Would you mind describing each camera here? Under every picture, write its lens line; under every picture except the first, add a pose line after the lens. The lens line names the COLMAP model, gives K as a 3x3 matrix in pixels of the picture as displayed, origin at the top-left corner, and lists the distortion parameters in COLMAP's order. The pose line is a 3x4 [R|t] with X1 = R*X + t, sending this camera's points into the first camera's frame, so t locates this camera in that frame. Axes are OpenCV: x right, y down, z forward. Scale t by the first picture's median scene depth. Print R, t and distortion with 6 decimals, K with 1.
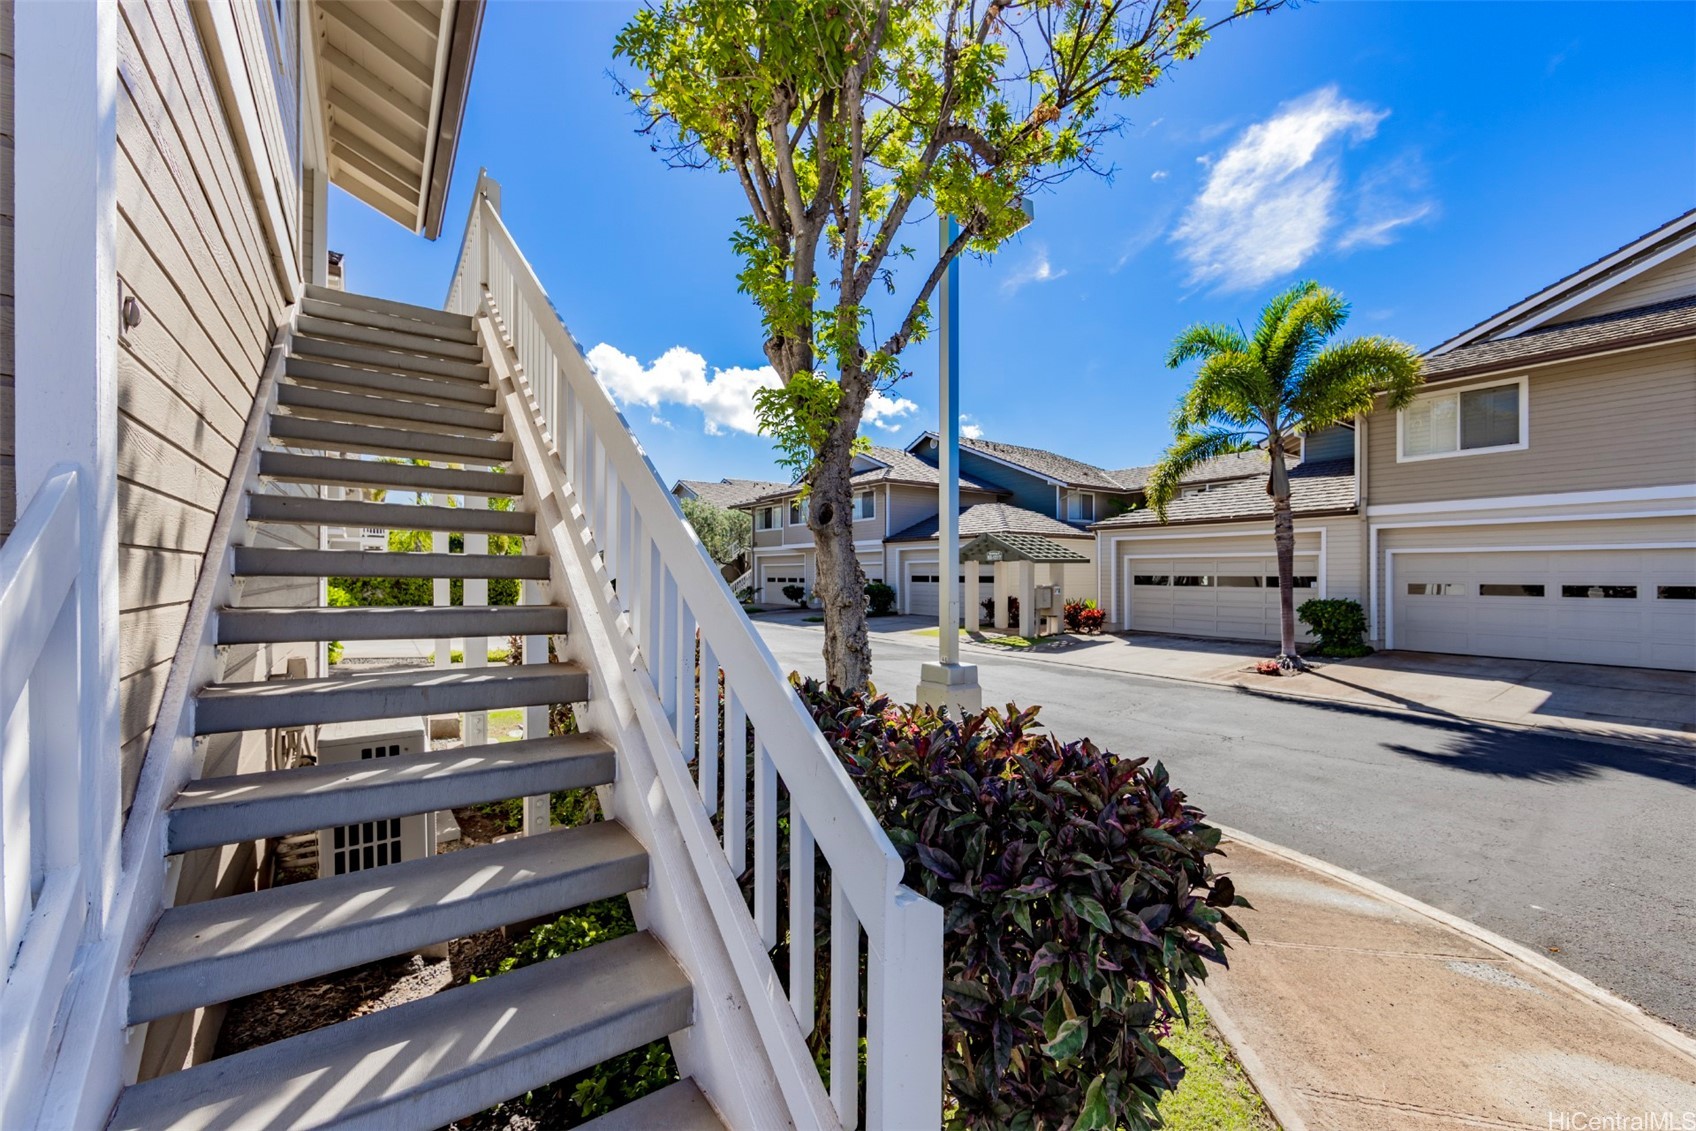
lens RADIAL K [[677.4, 0, 836.3], [0, 677.4, 576.6], [0, 0, 1]] dist [0.004698, -0.000863]
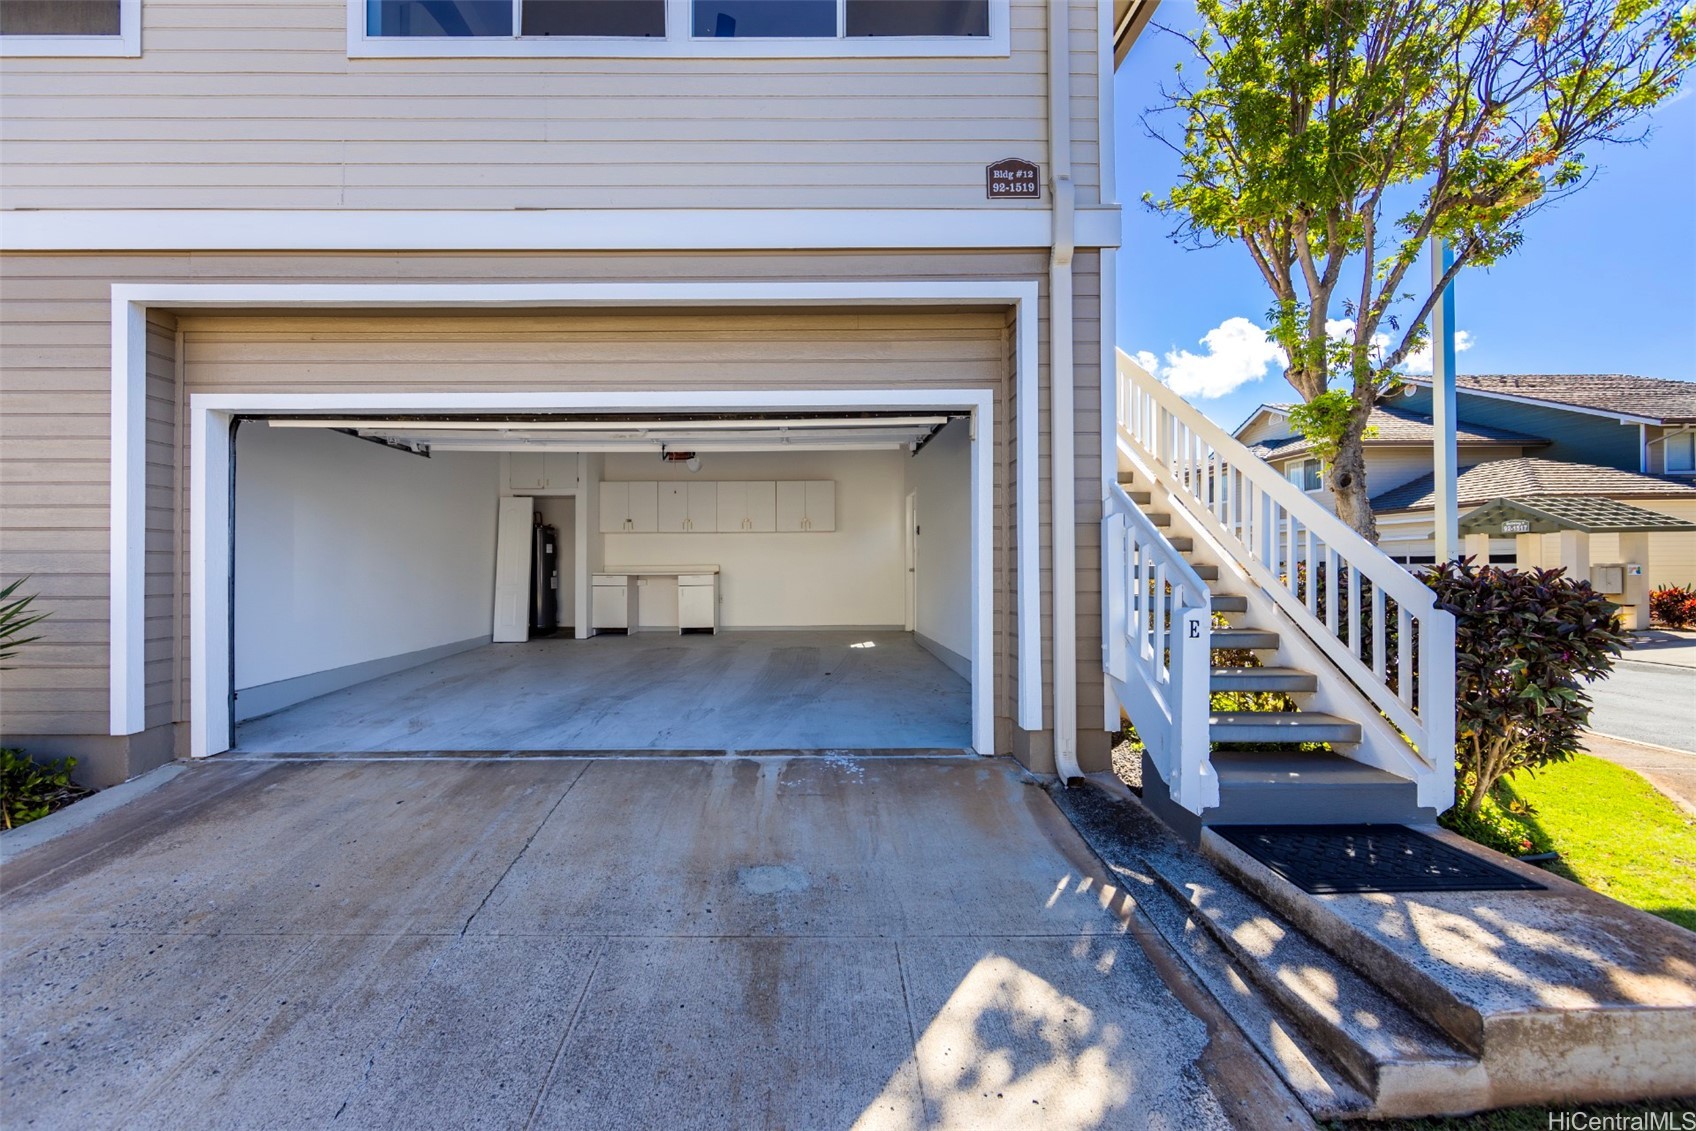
lens RADIAL K [[677.4, 0, 849.5], [0, 677.4, 565.3], [0, 0, 1]] dist [0.004698, -0.000863]
pose [[0.852598, -0.013433, -0.522394, -0.149750], [0.013368, 0.999903, -0.003893, 0.080587], [0.522396, -0.003664, 0.852695, -0.802518]]
